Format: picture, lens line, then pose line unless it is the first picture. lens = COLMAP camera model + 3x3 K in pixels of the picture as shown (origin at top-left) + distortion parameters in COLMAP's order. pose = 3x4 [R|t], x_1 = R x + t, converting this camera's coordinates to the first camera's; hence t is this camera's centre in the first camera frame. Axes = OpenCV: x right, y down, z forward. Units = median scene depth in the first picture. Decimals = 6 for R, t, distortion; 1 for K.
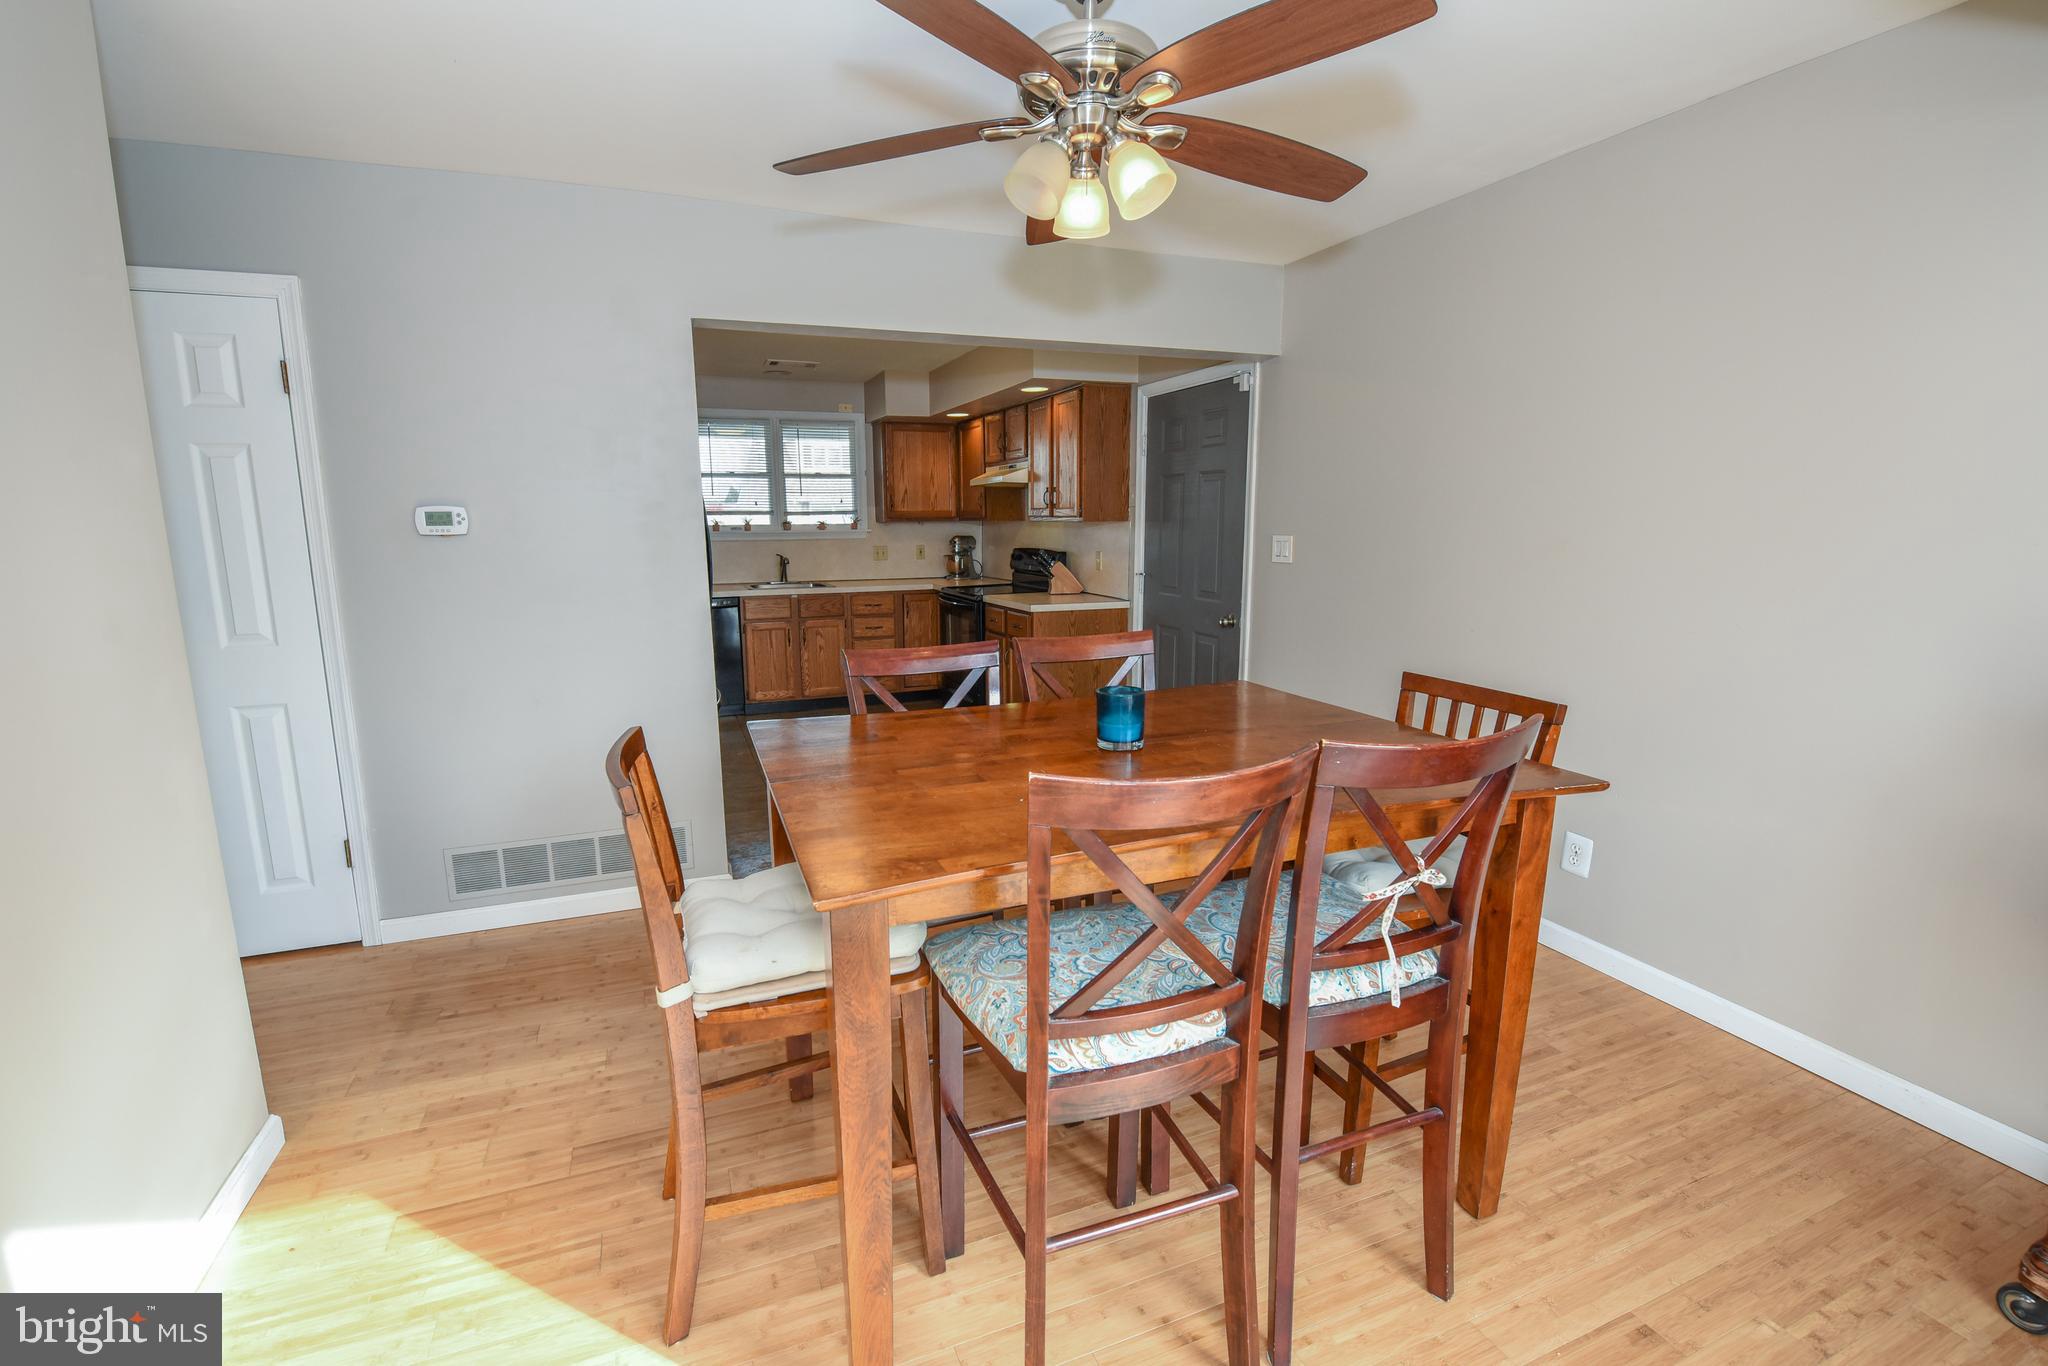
lens RADIAL K [[877.1, 0, 1001.1], [0, 877.1, 689.6], [0, 0, 1]] dist [-0.002778, -0.013244]
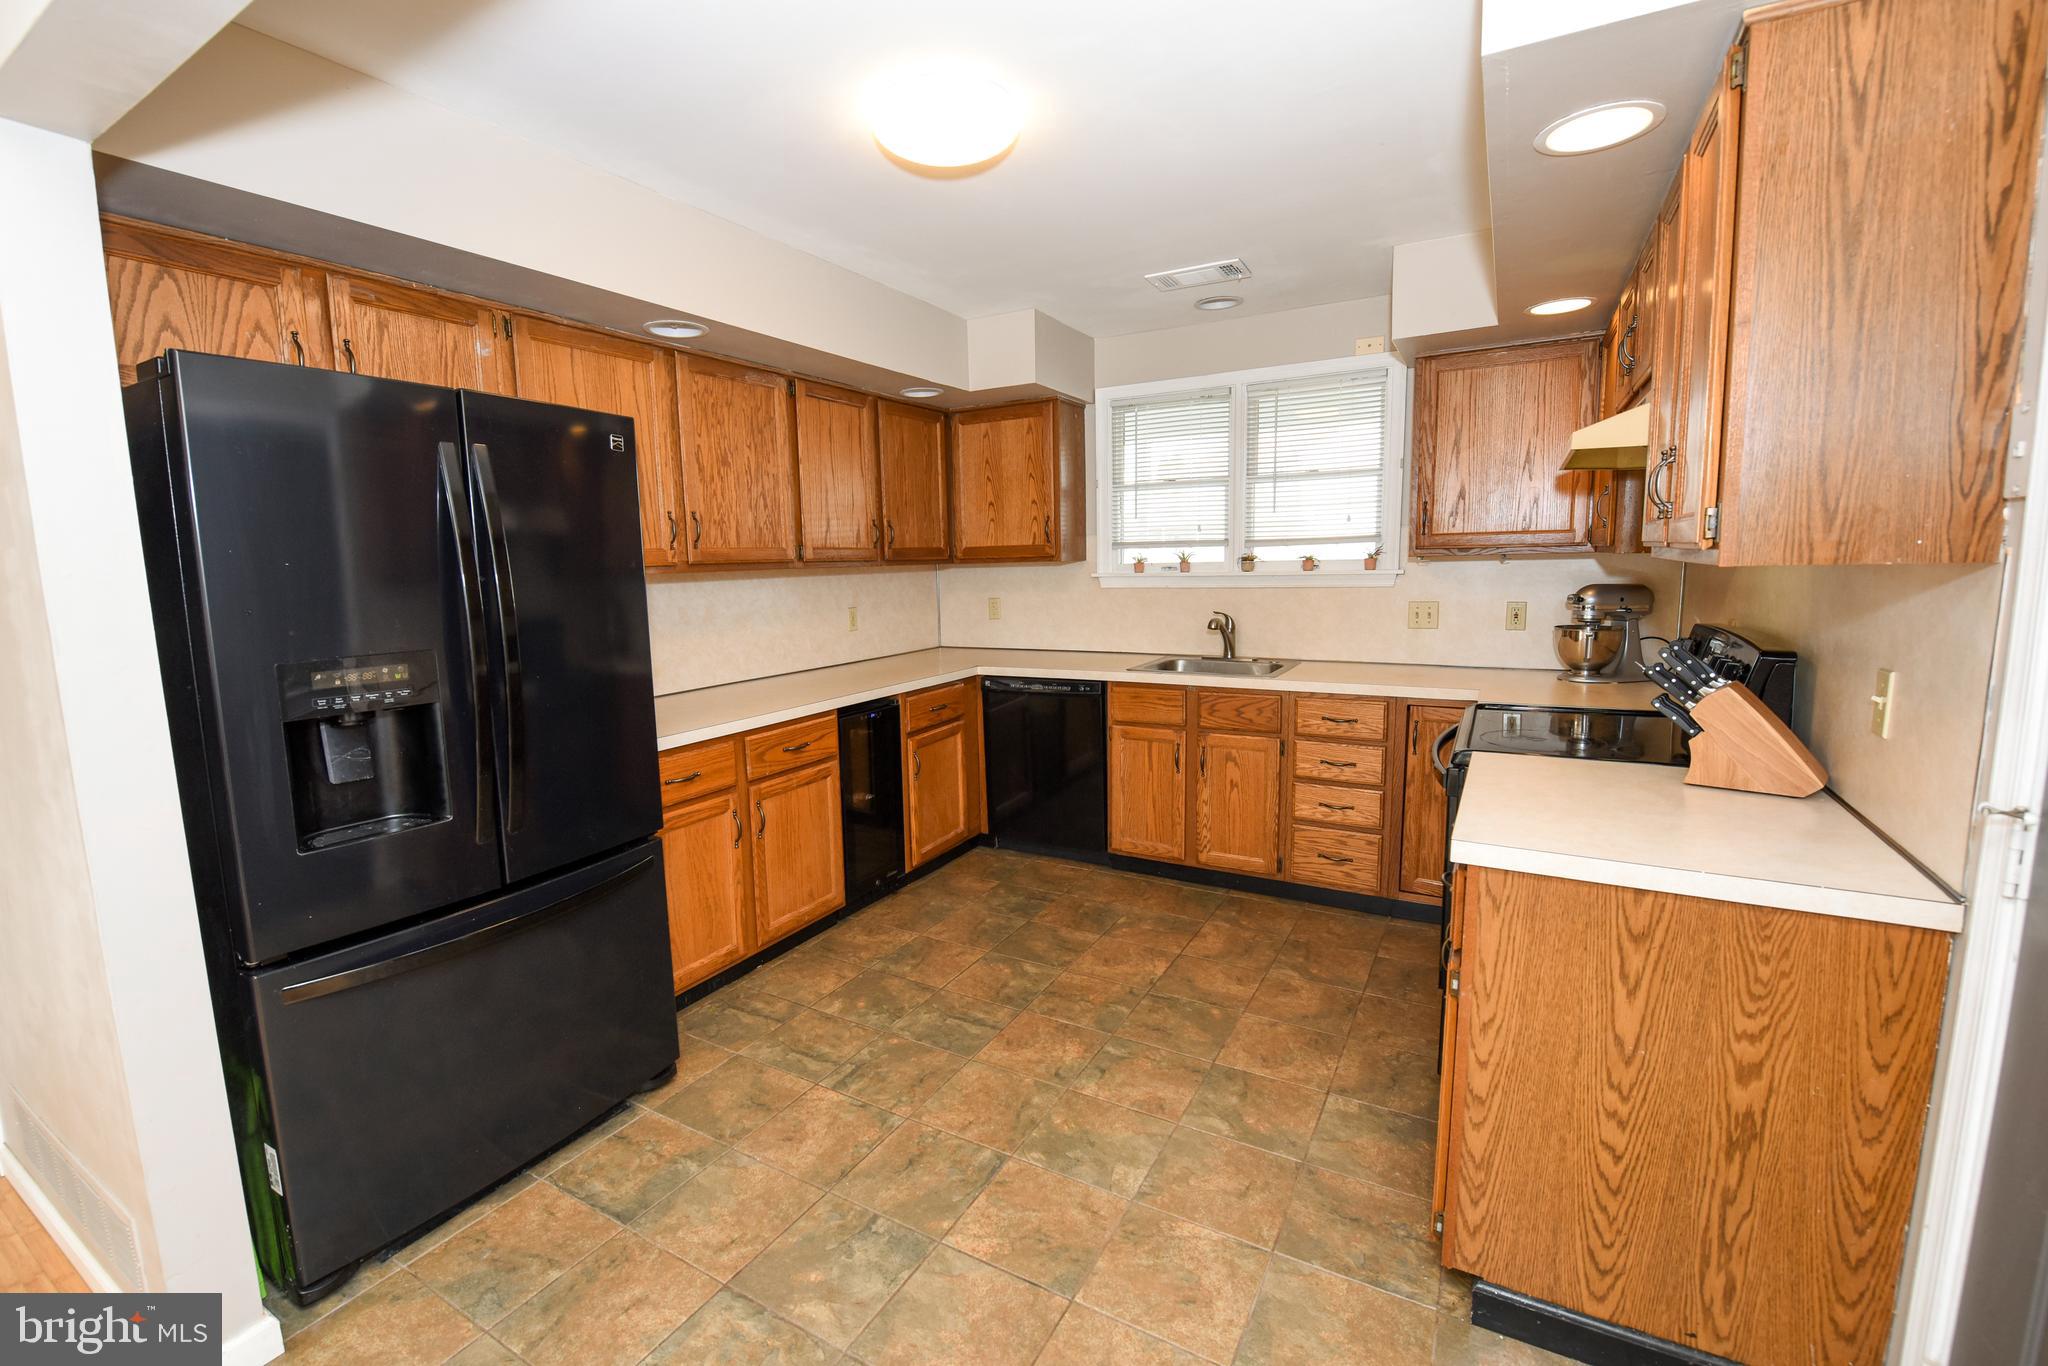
lens RADIAL K [[877.1, 0, 1001.1], [0, 877.1, 689.6], [0, 0, 1]] dist [-0.002778, -0.013244]
pose [[0.628519, 0.109781, -0.770008, 0.117275], [-0.133374, 0.990537, 0.032355, -0.101873], [0.766274, 0.082363, 0.637214, 0.514664]]
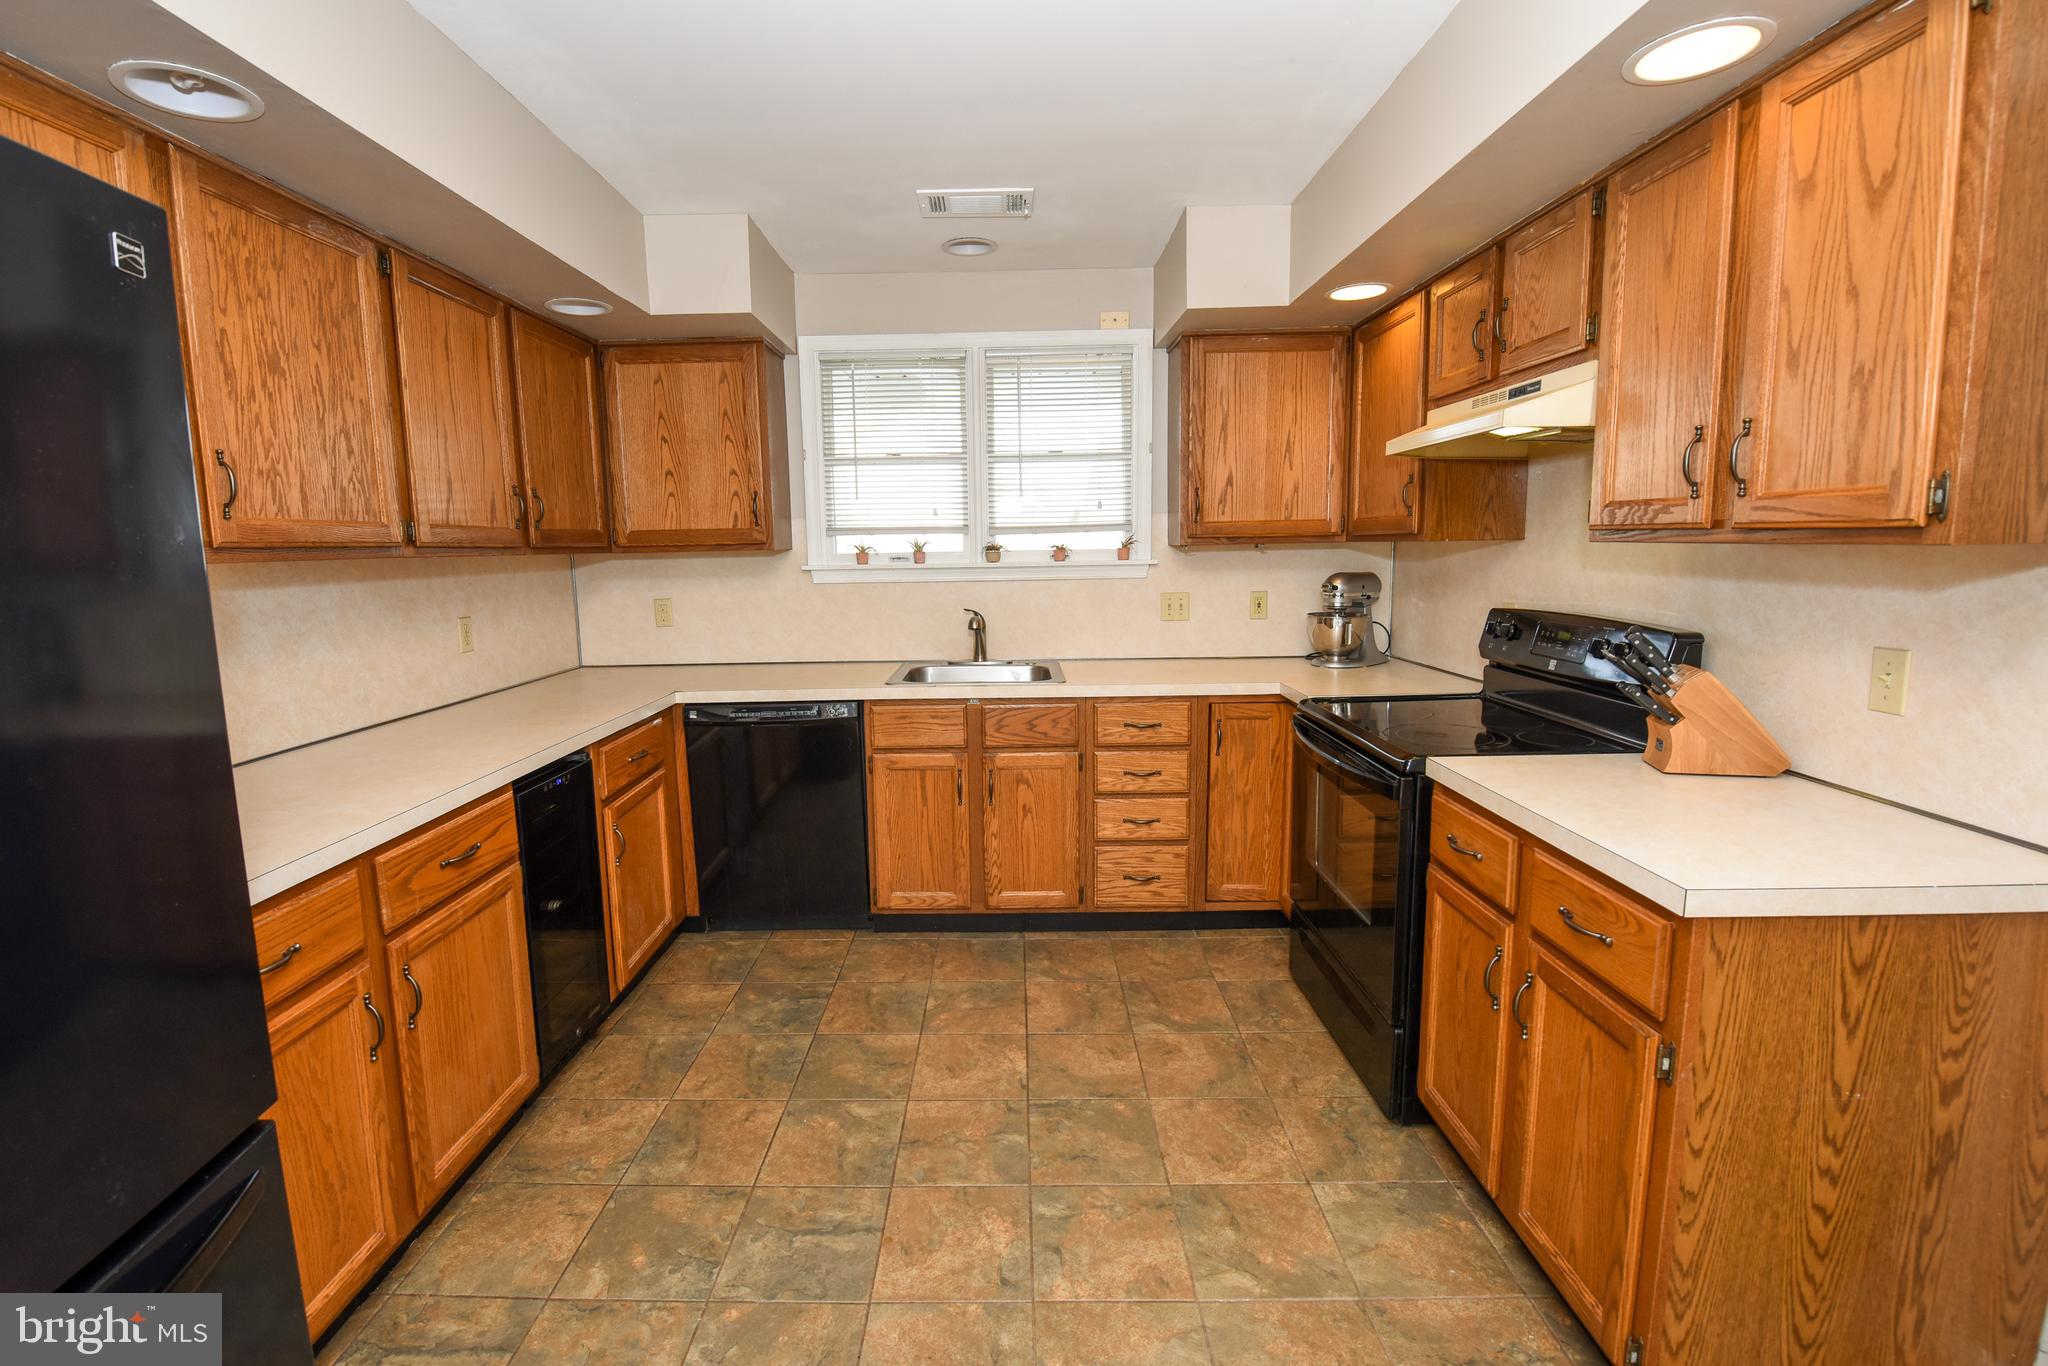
lens RADIAL K [[890.7, 0, 1012.7], [0, 890.7, 669.2], [0, 0, 1]] dist [-0.014202, -0.004474]
pose [[0.929173, 0.044663, -0.366936, -0.038534], [-0.063384, 0.997222, -0.039122, -0.100839], [0.364169, 0.059609, 0.929423, 0.530837]]
